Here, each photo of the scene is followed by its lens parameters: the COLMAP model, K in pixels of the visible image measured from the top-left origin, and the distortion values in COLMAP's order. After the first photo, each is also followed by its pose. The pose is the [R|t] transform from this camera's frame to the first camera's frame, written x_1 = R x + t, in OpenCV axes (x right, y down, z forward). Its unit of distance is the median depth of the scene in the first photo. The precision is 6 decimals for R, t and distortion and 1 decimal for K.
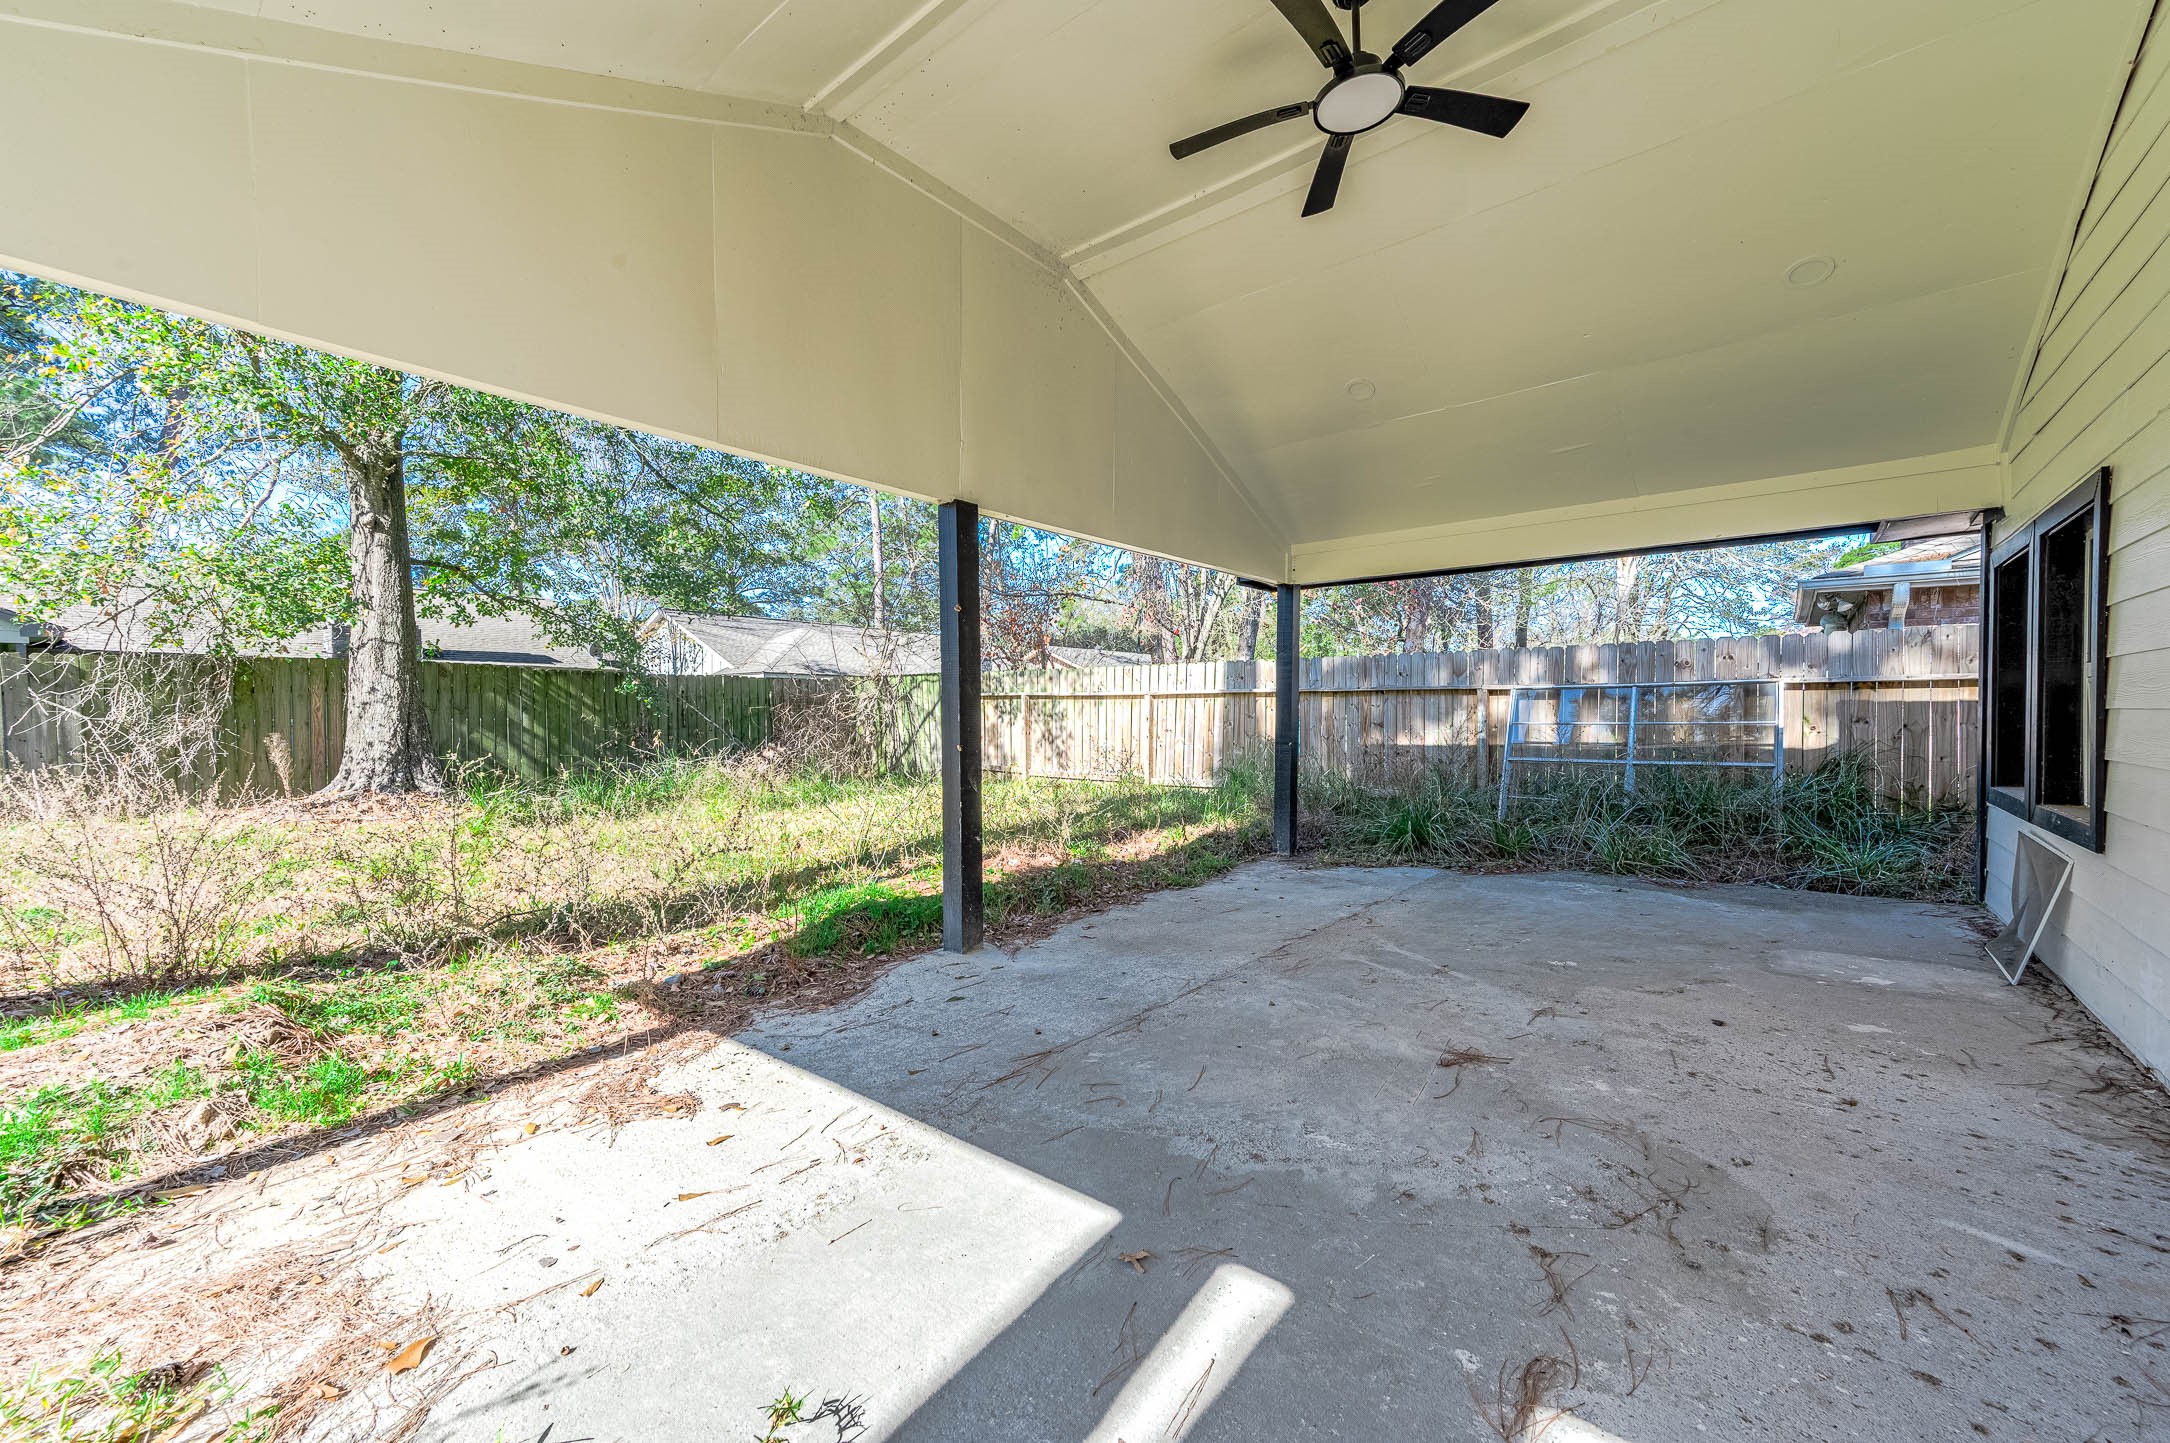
lens RADIAL K [[851.6, 0, 1090.9], [0, 851.6, 720.4], [0, 0, 1]] dist [0.011272, -0.000052]
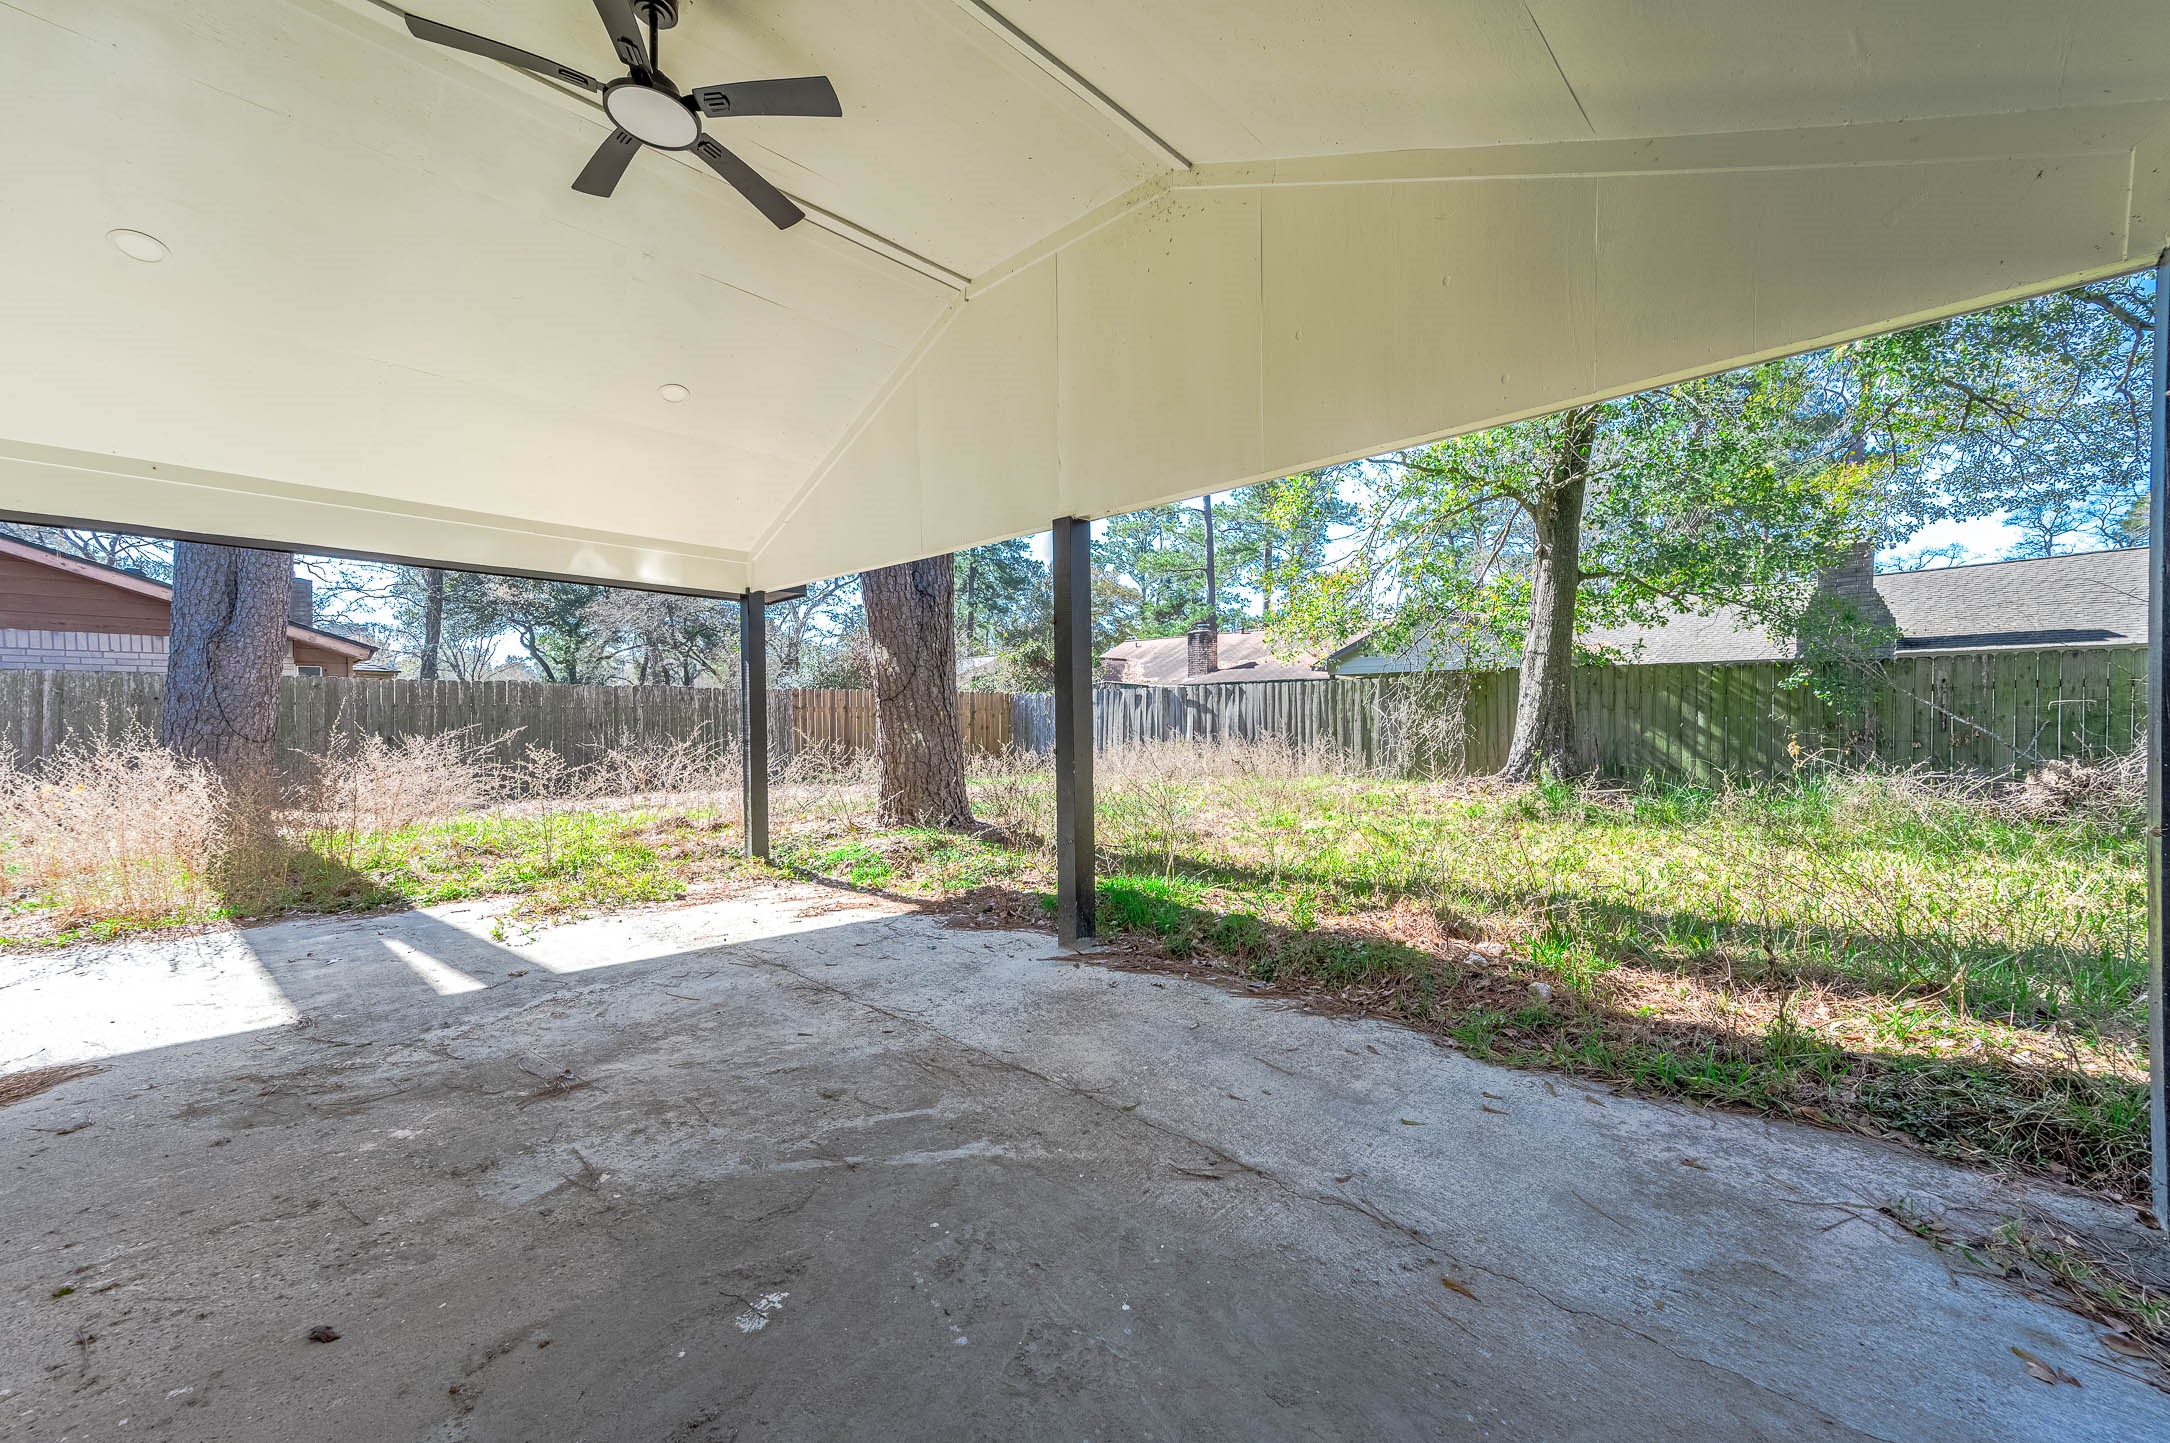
lens RADIAL K [[851.6, 0, 1090.6], [0, 851.6, 721.8], [0, 0, 1]] dist [0.011272, -0.000052]
pose [[-0.072714, 0.010820, -0.997294, 0.936491], [-0.004223, 0.999929, 0.011157, -0.016961], [0.997344, 0.005023, -0.072663, 1.157177]]
